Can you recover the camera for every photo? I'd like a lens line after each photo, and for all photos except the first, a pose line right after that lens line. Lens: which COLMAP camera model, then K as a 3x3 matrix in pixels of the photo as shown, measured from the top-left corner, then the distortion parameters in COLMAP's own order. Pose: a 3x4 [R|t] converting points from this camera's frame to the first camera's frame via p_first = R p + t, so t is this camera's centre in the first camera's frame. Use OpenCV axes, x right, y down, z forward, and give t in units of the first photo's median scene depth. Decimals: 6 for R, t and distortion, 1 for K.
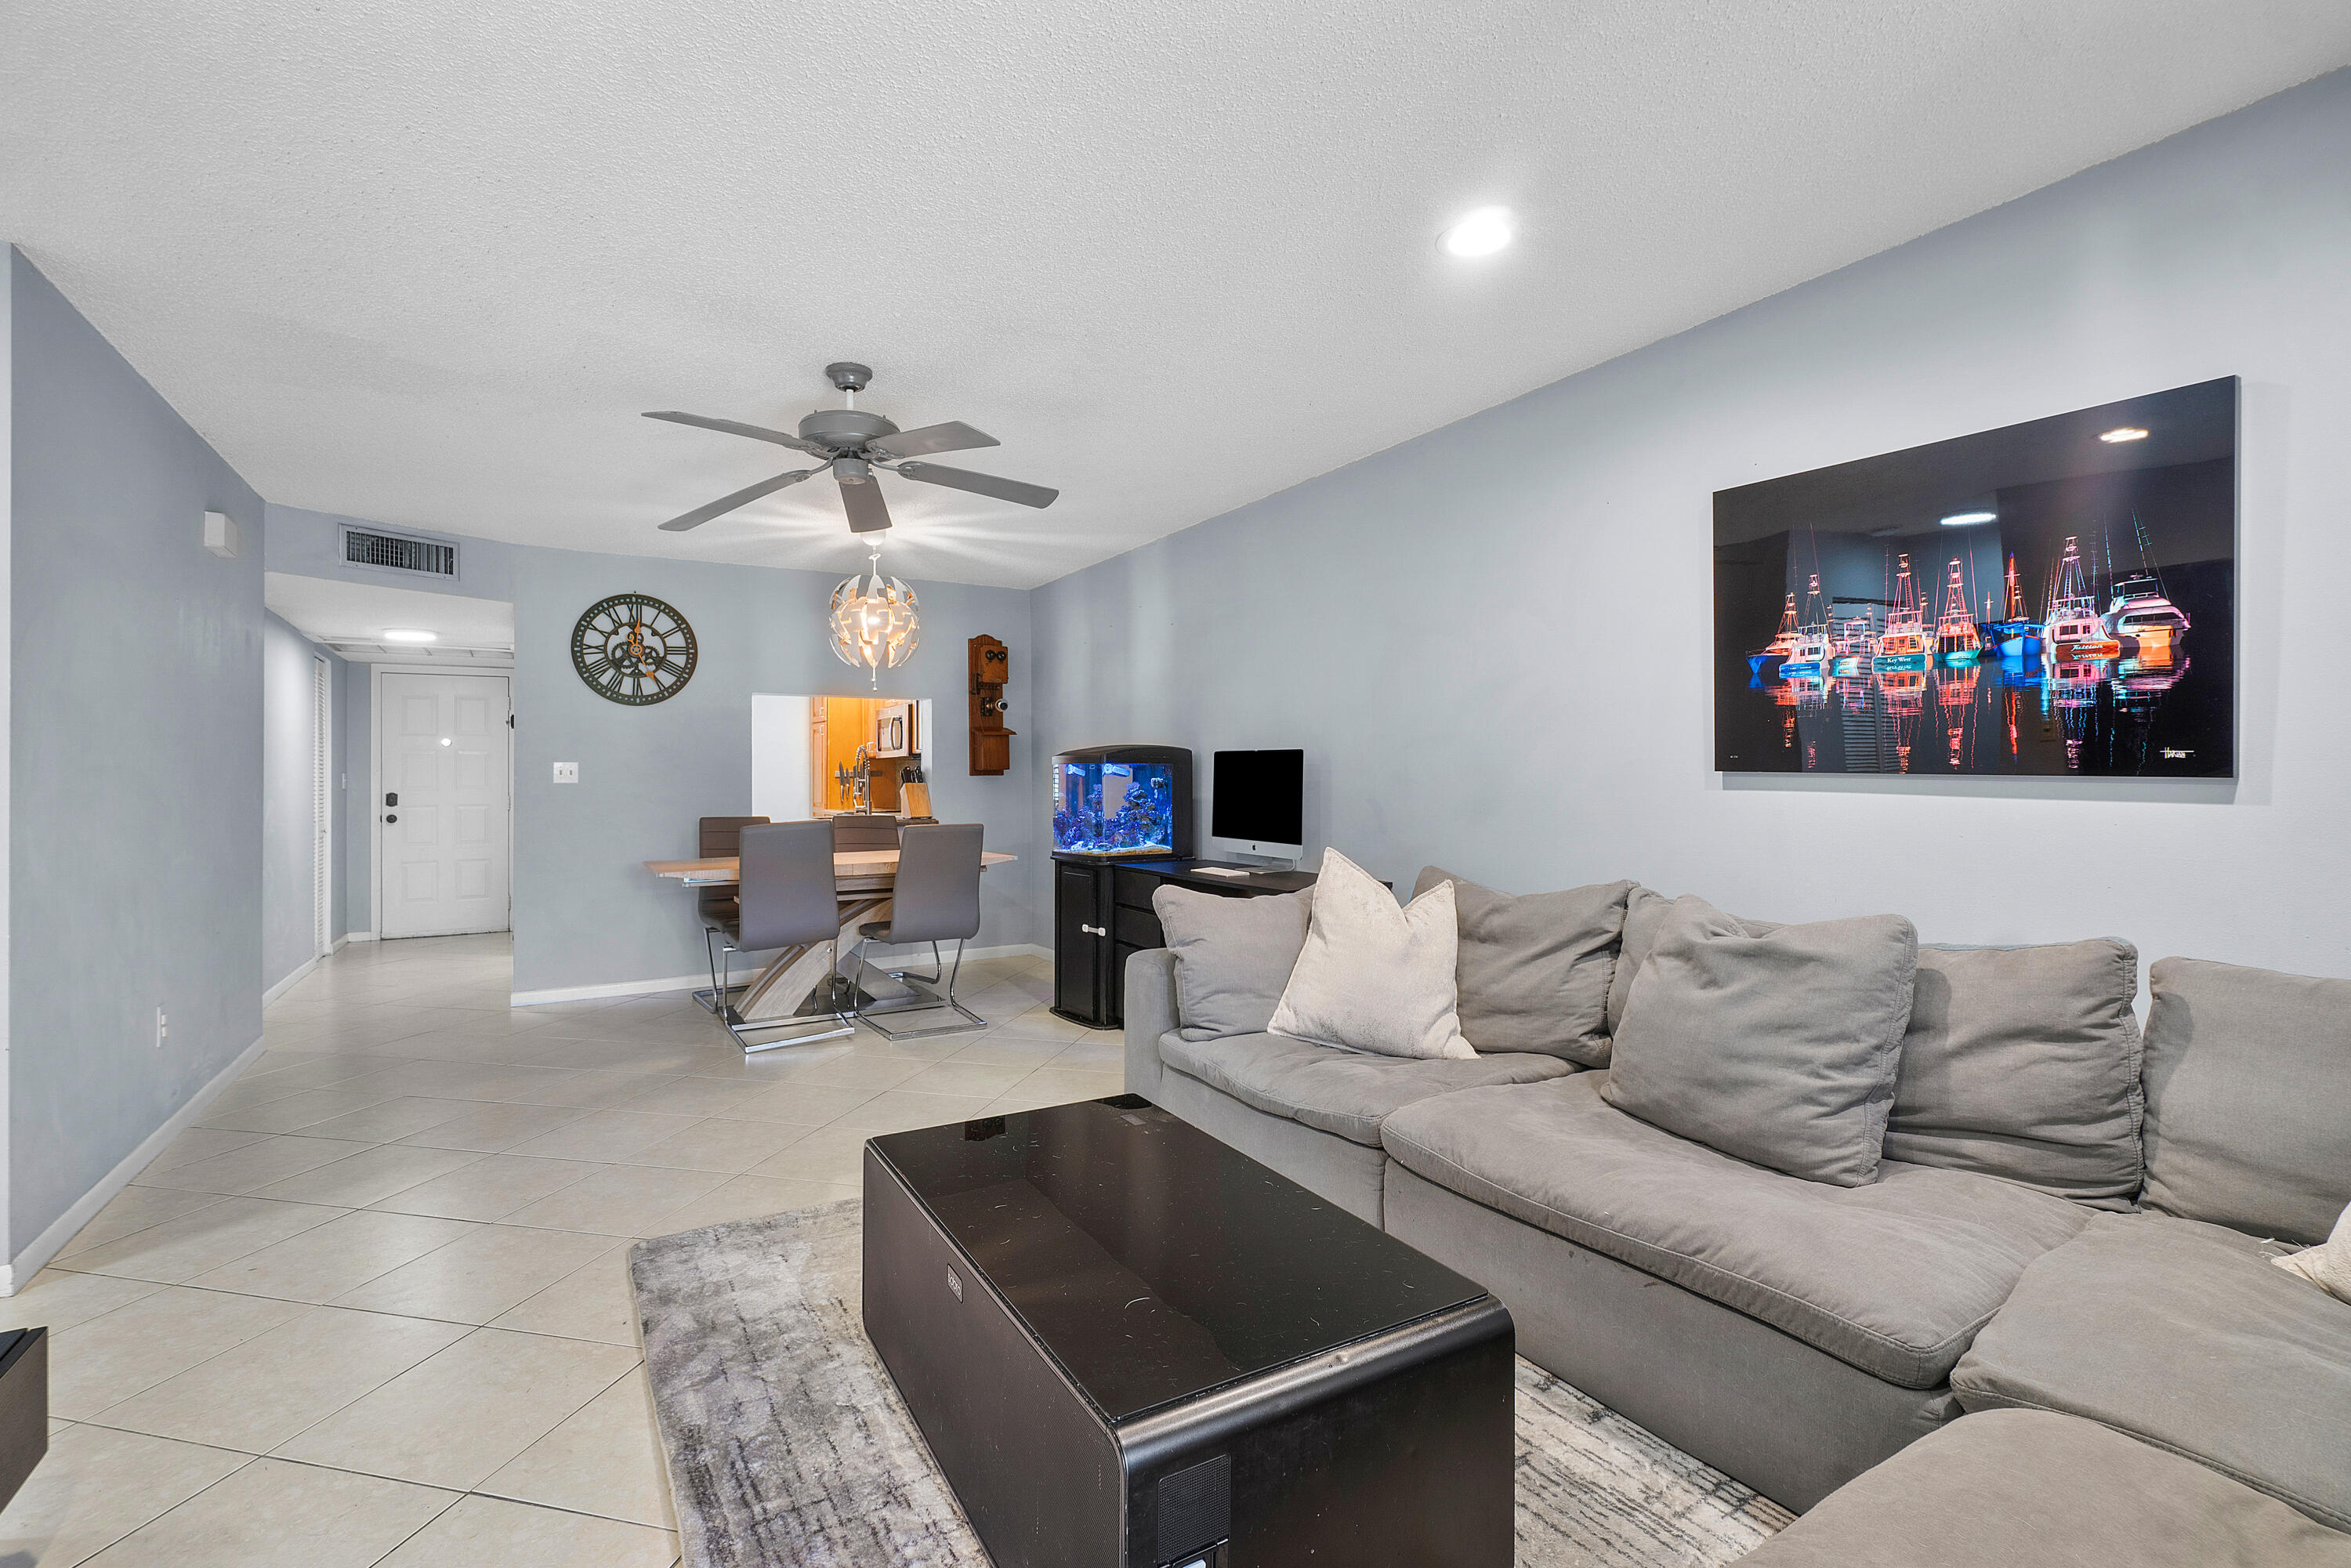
lens RADIAL K [[1031.6, 0, 1189.6], [0, 1031.6, 777.5], [0, 0, 1]] dist [-0.005417, 0.001058]
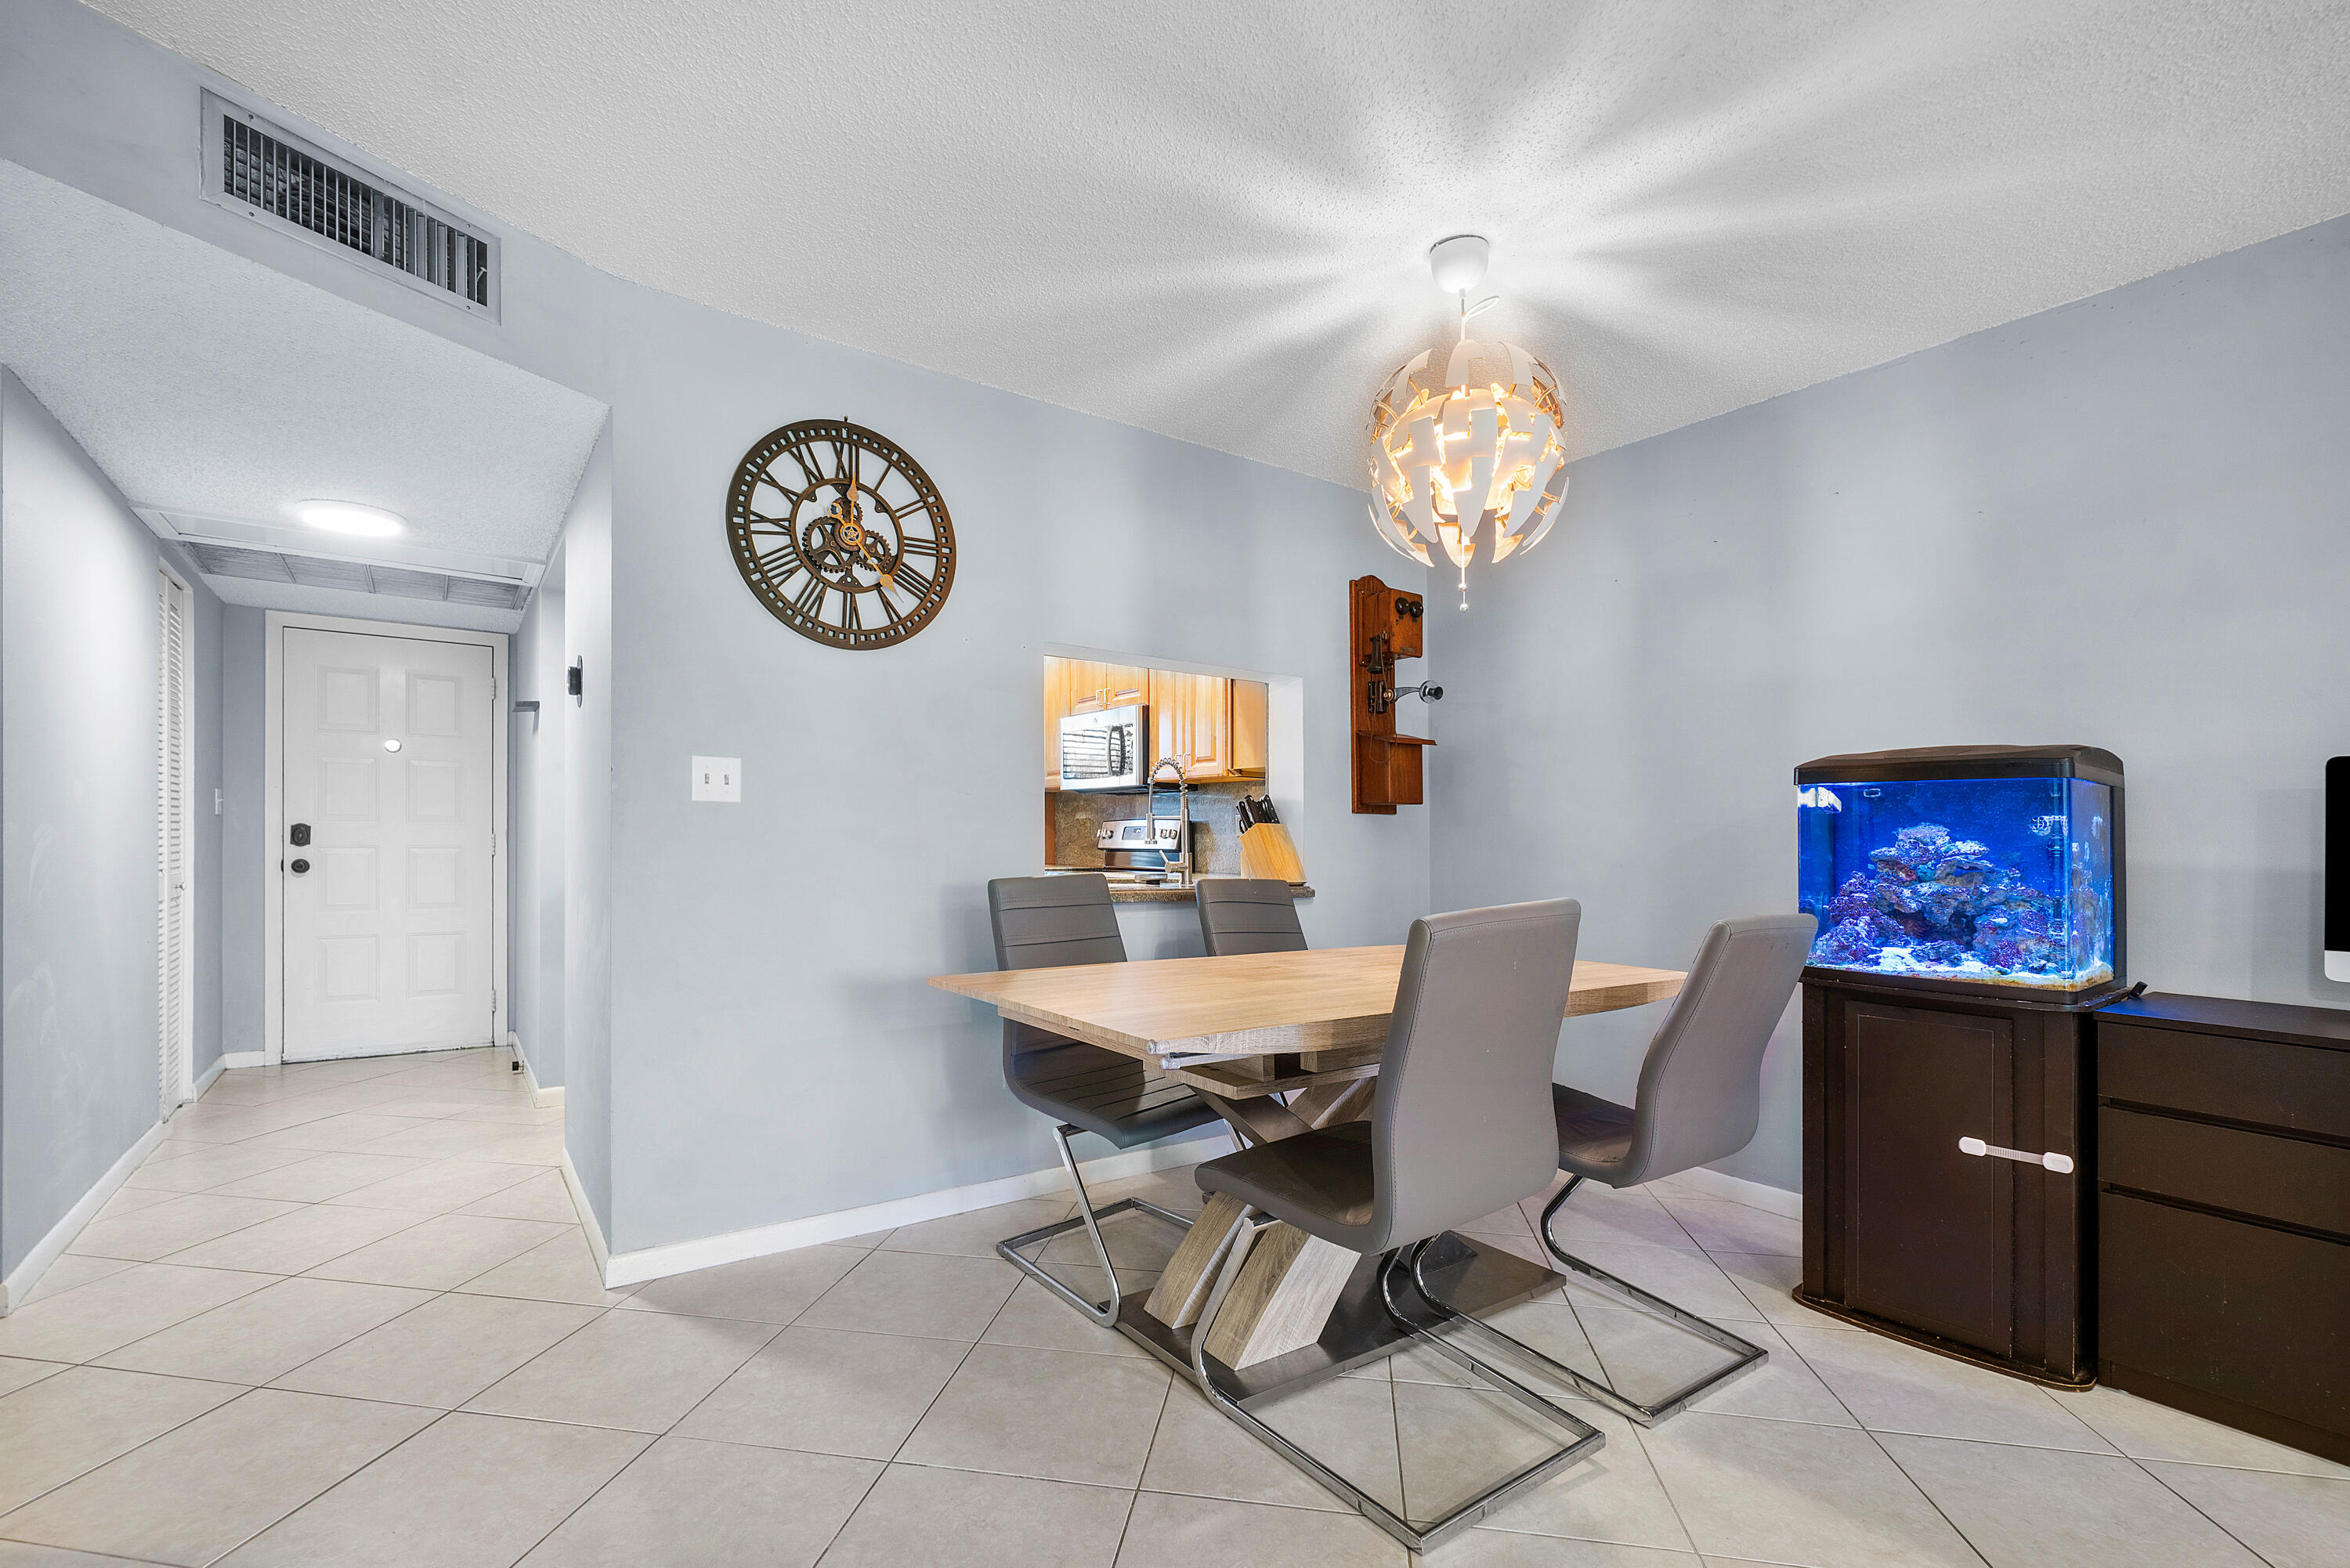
lens RADIAL K [[1031.1, 0, 1194.2], [0, 1031.1, 859.8], [0, 0, 1]] dist [-0.005417, 0.001058]
pose [[0.997315, 0.019828, 0.070492, -0.403098], [-0.021427, 0.999528, 0.022004, 0.016257], [-0.070022, -0.023455, 0.997270, 0.492813]]
